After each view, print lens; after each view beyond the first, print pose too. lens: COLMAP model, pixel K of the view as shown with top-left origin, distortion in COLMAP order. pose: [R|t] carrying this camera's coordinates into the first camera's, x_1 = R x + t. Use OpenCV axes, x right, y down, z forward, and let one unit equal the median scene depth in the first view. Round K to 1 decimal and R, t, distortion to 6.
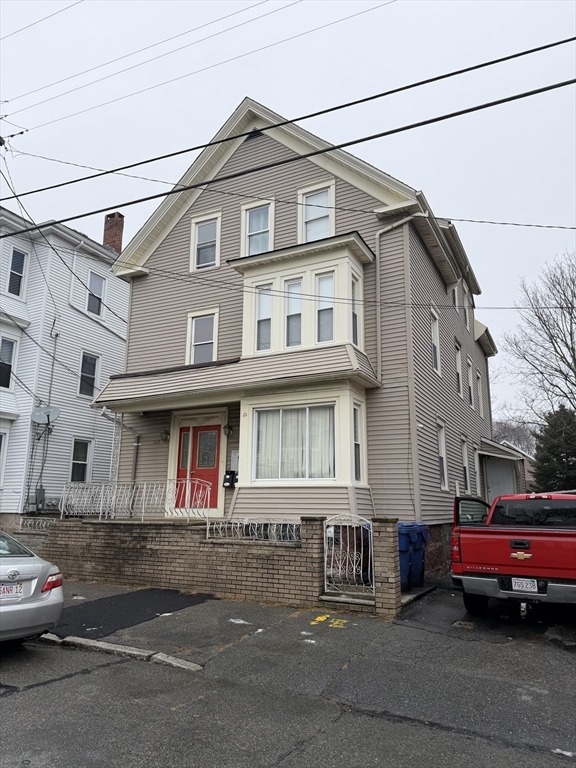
lens RADIAL K [[538.3, 0, 288.0], [0, 538.3, 384.0], [0, 0, 1]] dist [0.048660, -0.001742]
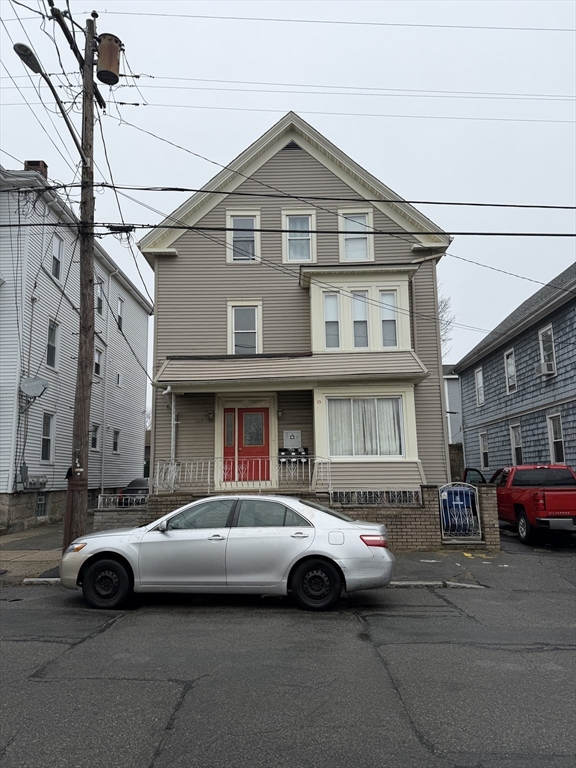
lens RADIAL K [[538.3, 0, 288.0], [0, 538.3, 384.0], [0, 0, 1]] dist [0.048660, -0.001742]
pose [[0.894055, 0.052808, 0.444833, -0.646685], [-0.075262, 0.996619, 0.032953, -0.014826], [-0.441589, -0.062941, 0.895007, -0.020971]]
